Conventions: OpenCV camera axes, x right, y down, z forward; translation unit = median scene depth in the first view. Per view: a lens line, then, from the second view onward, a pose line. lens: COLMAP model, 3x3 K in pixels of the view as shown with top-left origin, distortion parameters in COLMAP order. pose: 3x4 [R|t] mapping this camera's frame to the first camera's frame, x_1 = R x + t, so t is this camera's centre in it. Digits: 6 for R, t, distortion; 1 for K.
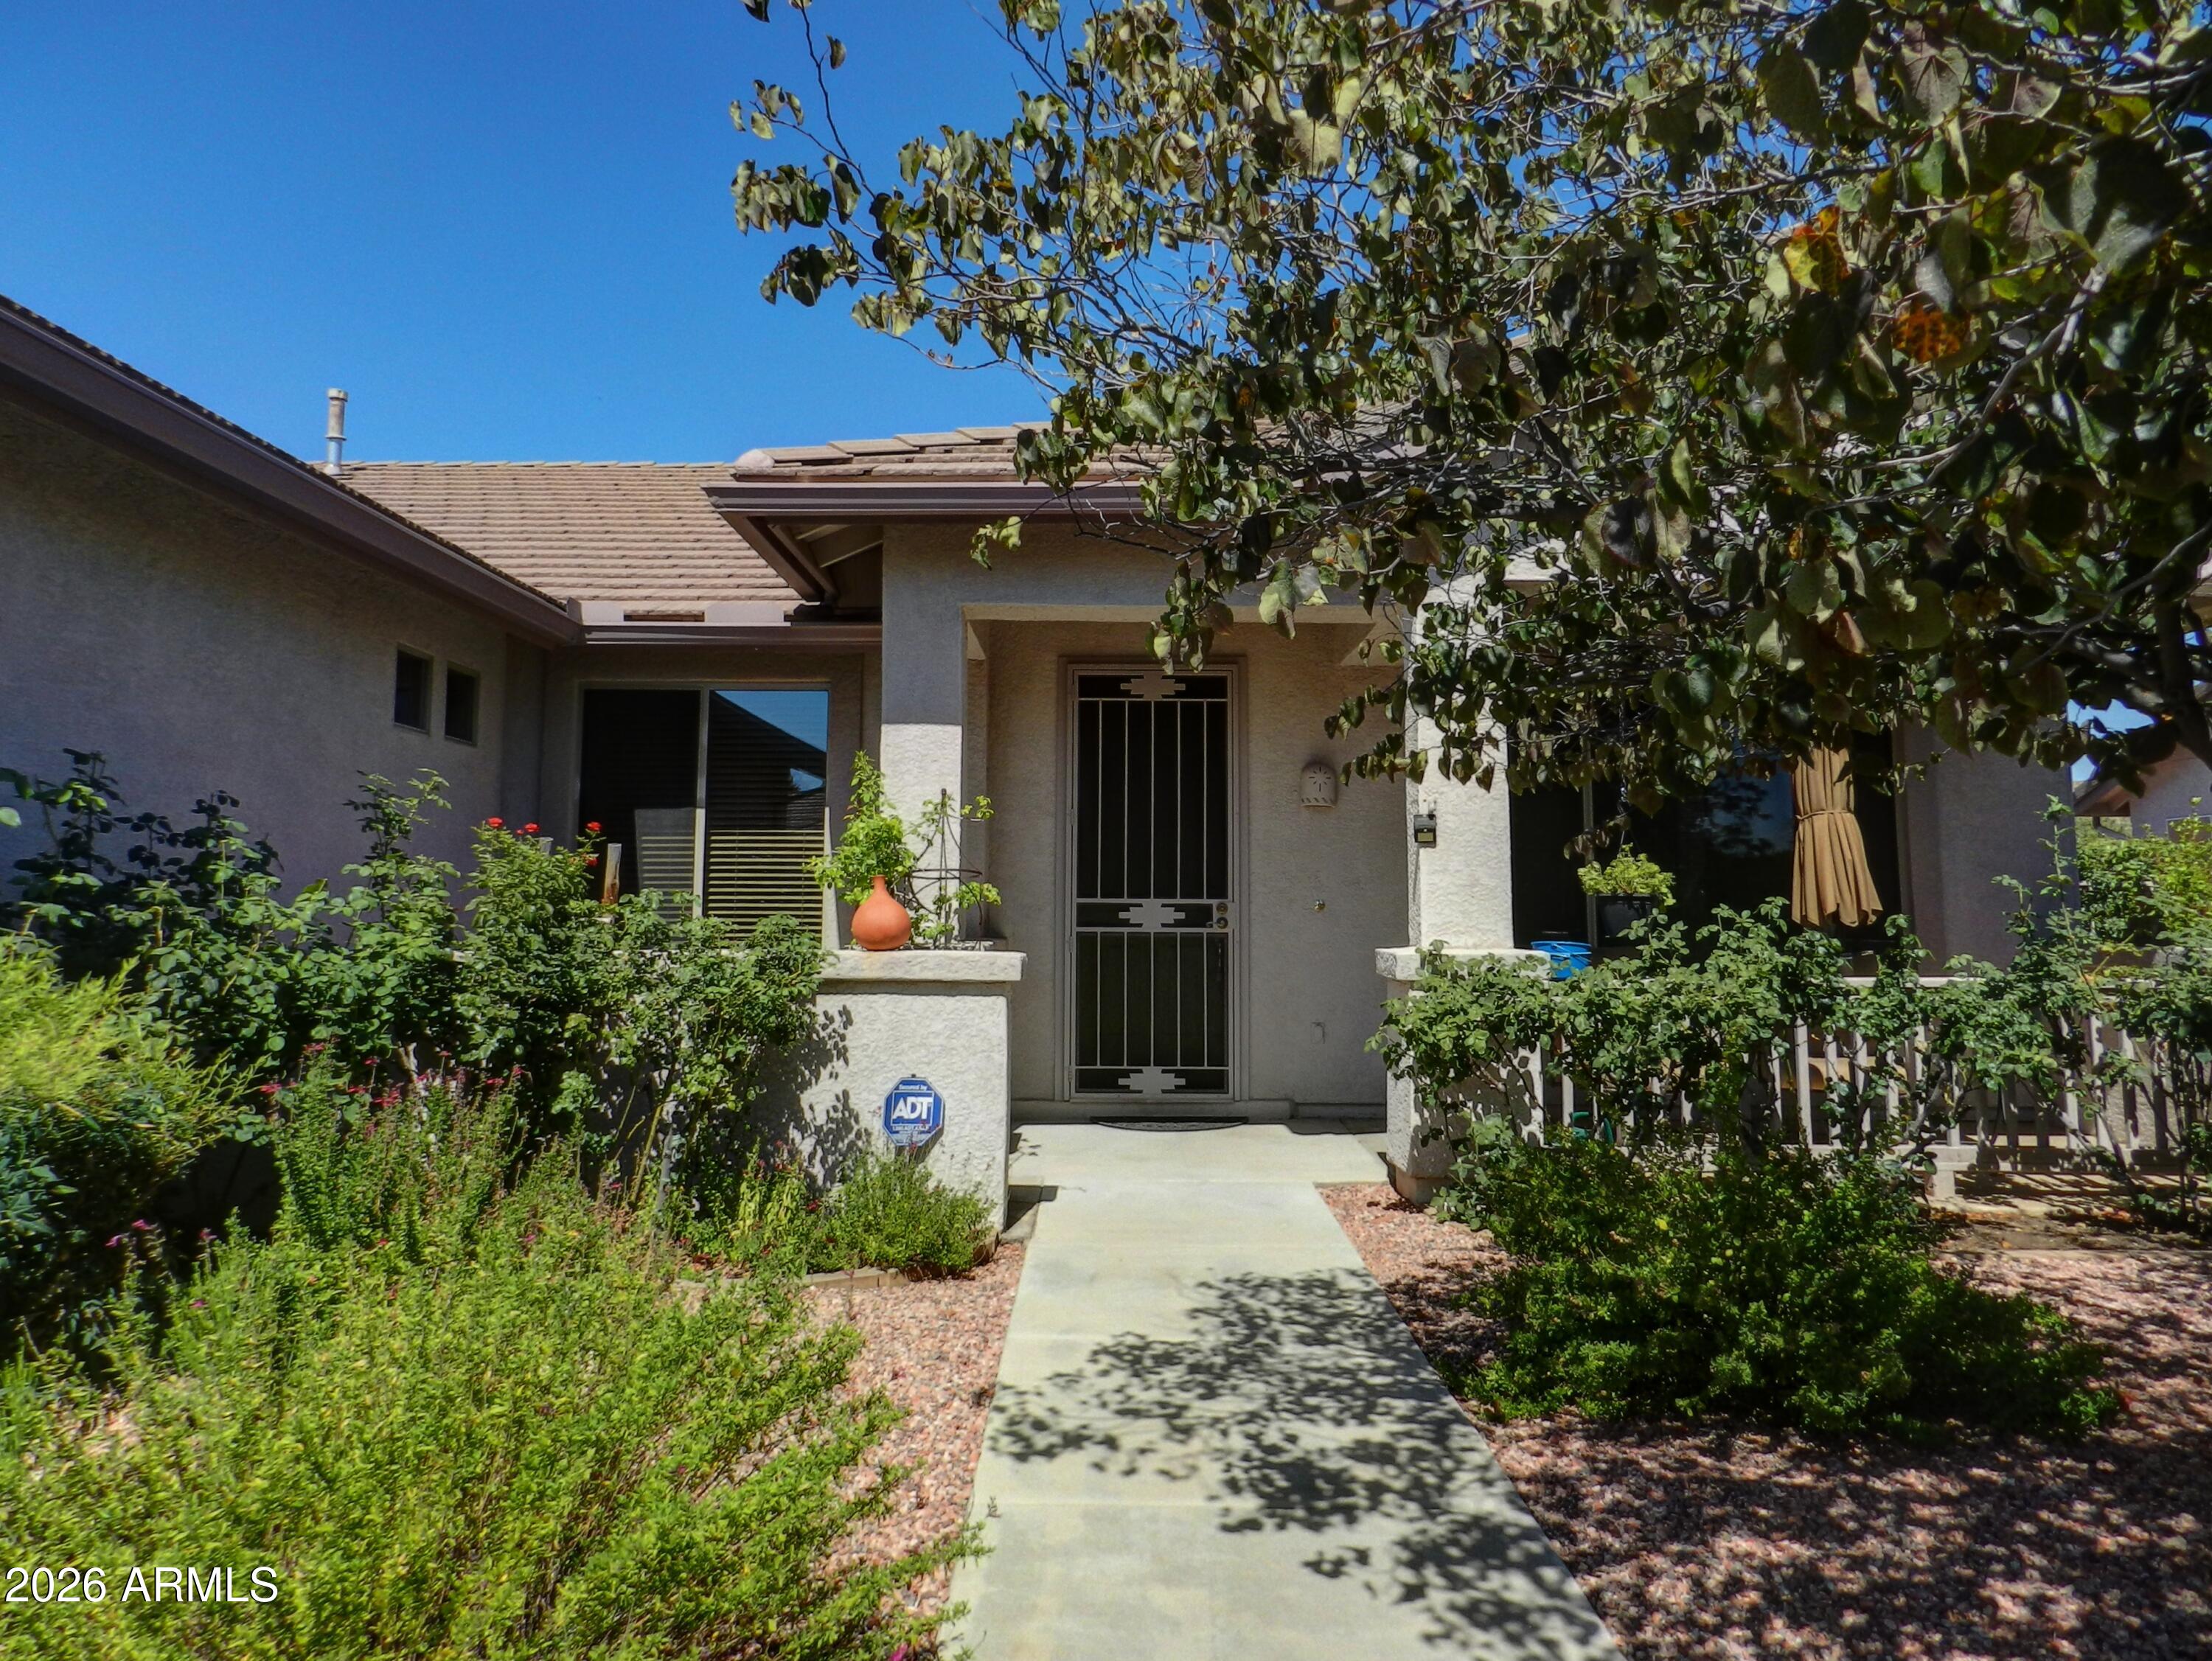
lens RADIAL K [[1529.1, 0, 1105.6], [0, 1529.1, 728.0], [0, 0, 1]] dist [-0.001682, -0.005372]
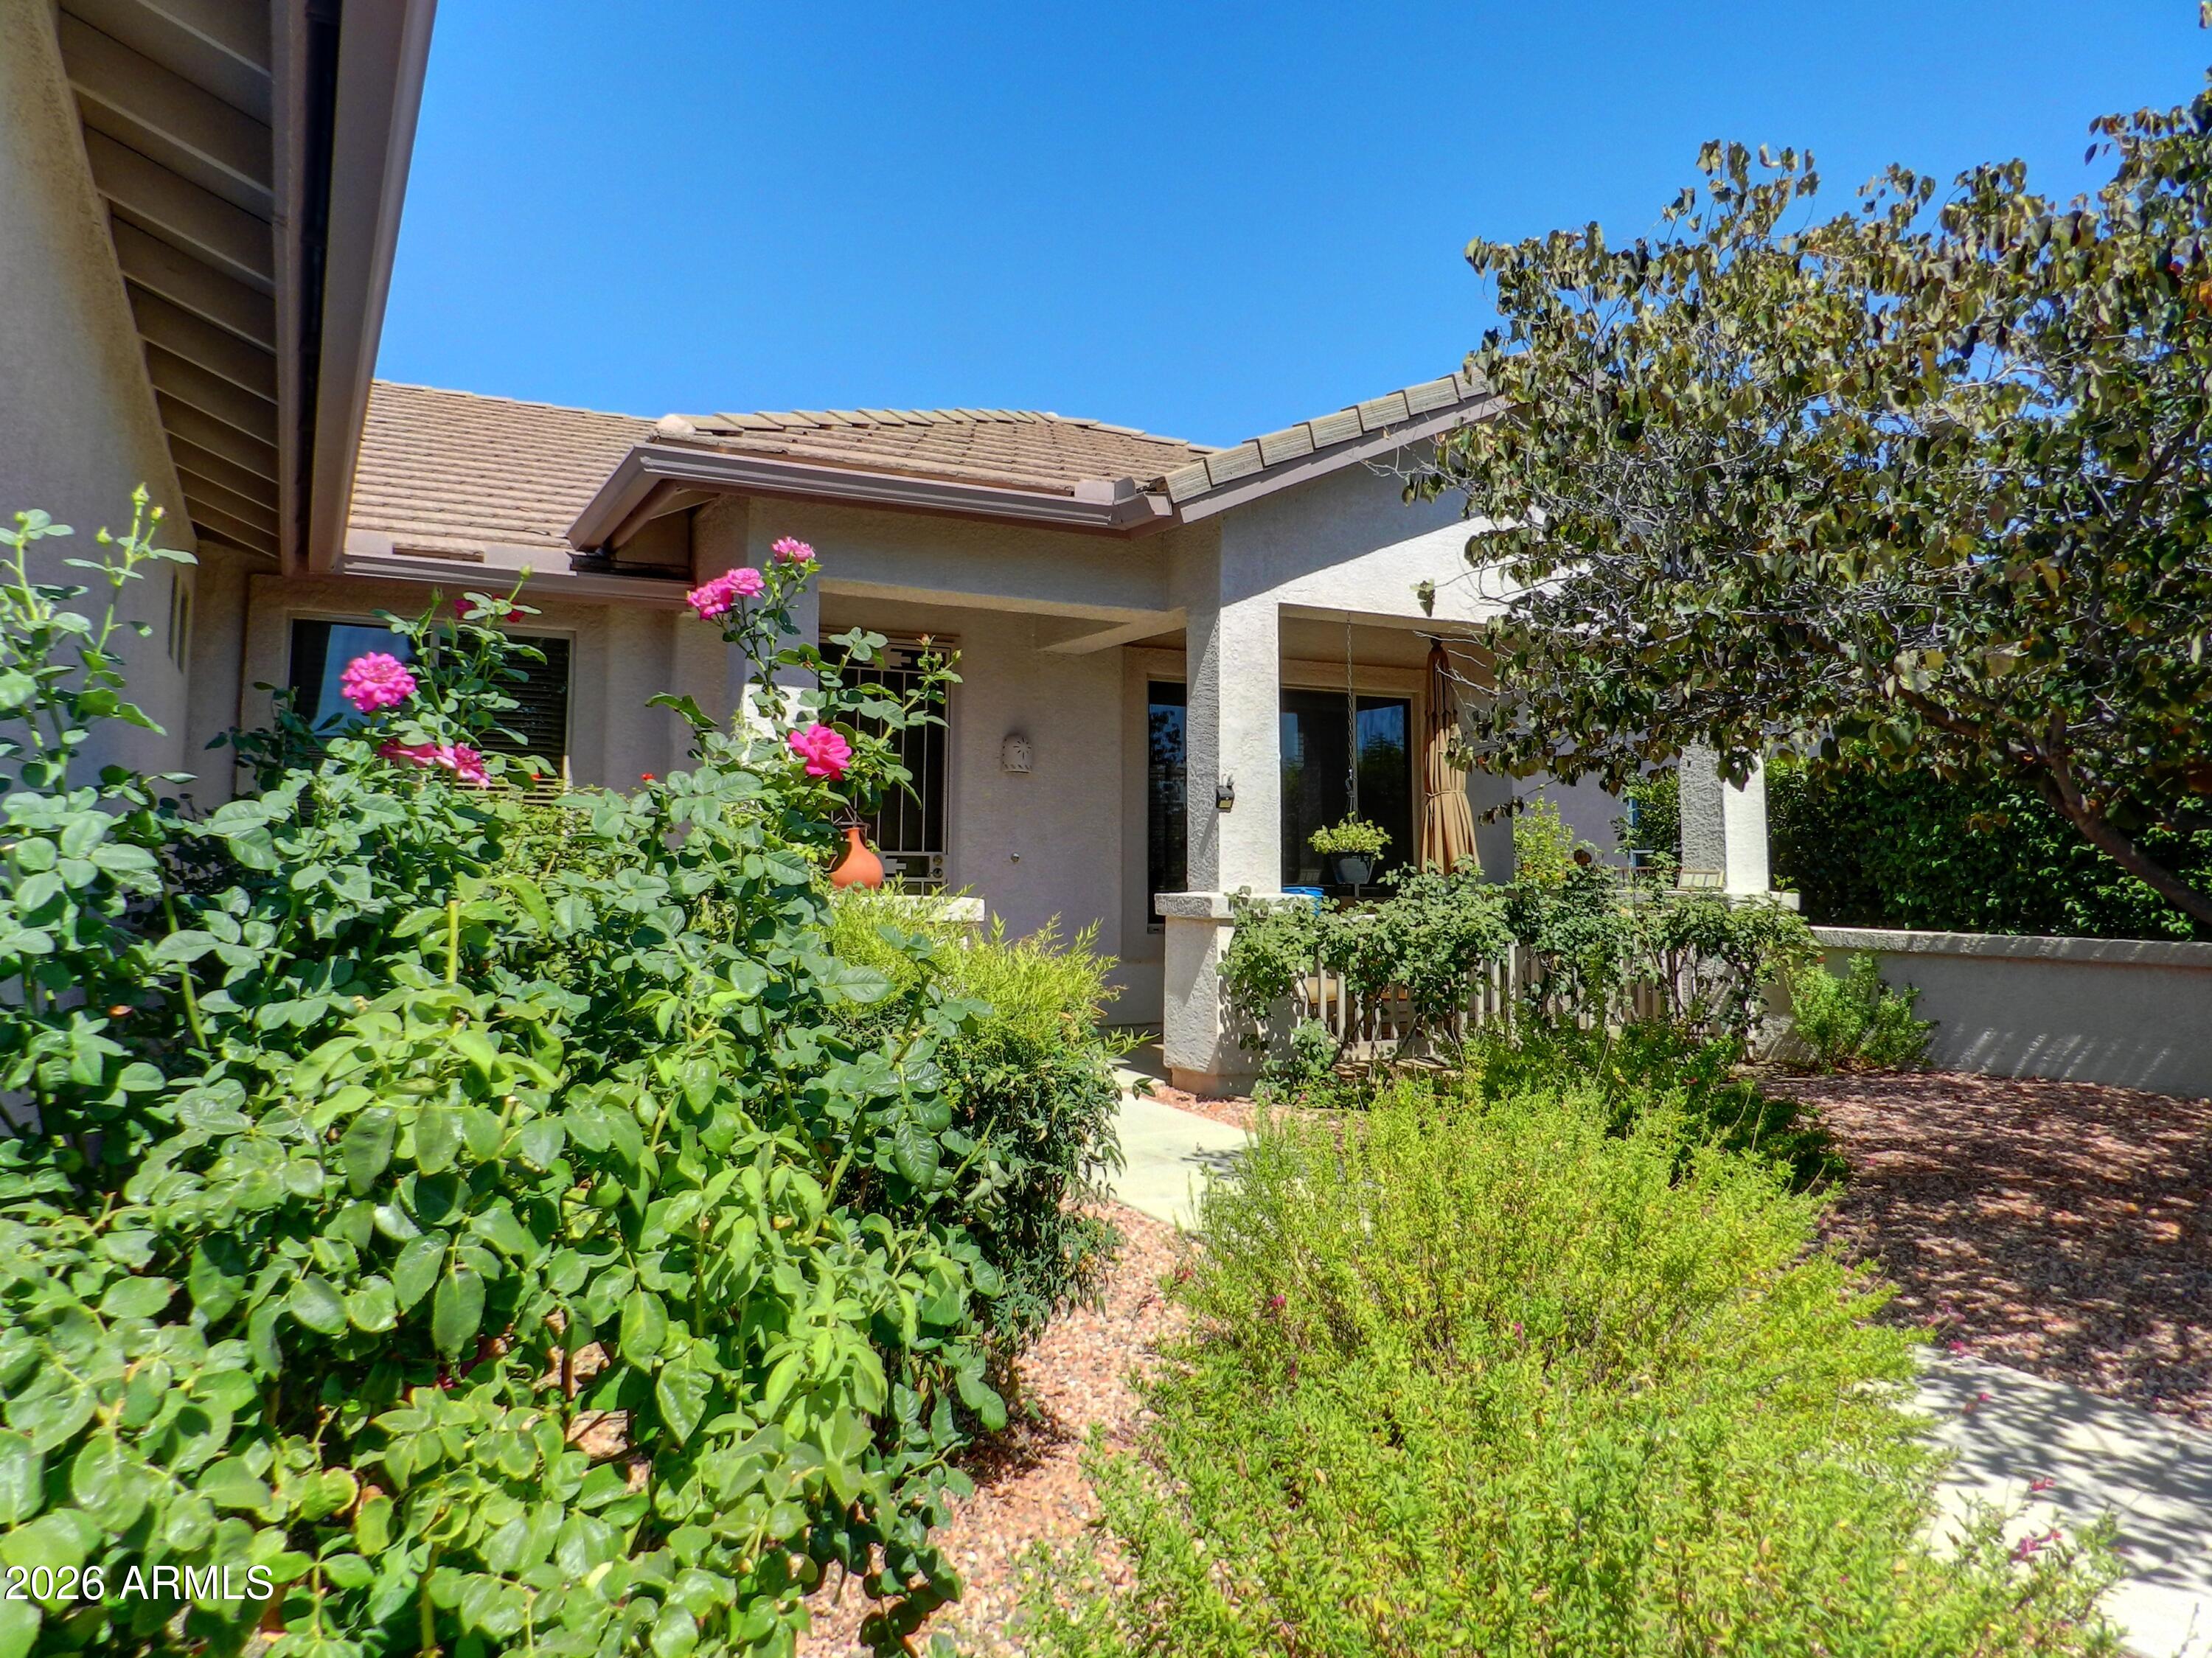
lens RADIAL K [[1529.1, 0, 1105.6], [0, 1529.1, 726.5], [0, 0, 1]] dist [-0.001682, -0.005372]
pose [[0.884086, 0.045408, 0.465112, -0.433717], [-0.059160, 0.998136, 0.015006, -0.004629], [-0.463564, -0.040782, 0.885125, -0.054717]]
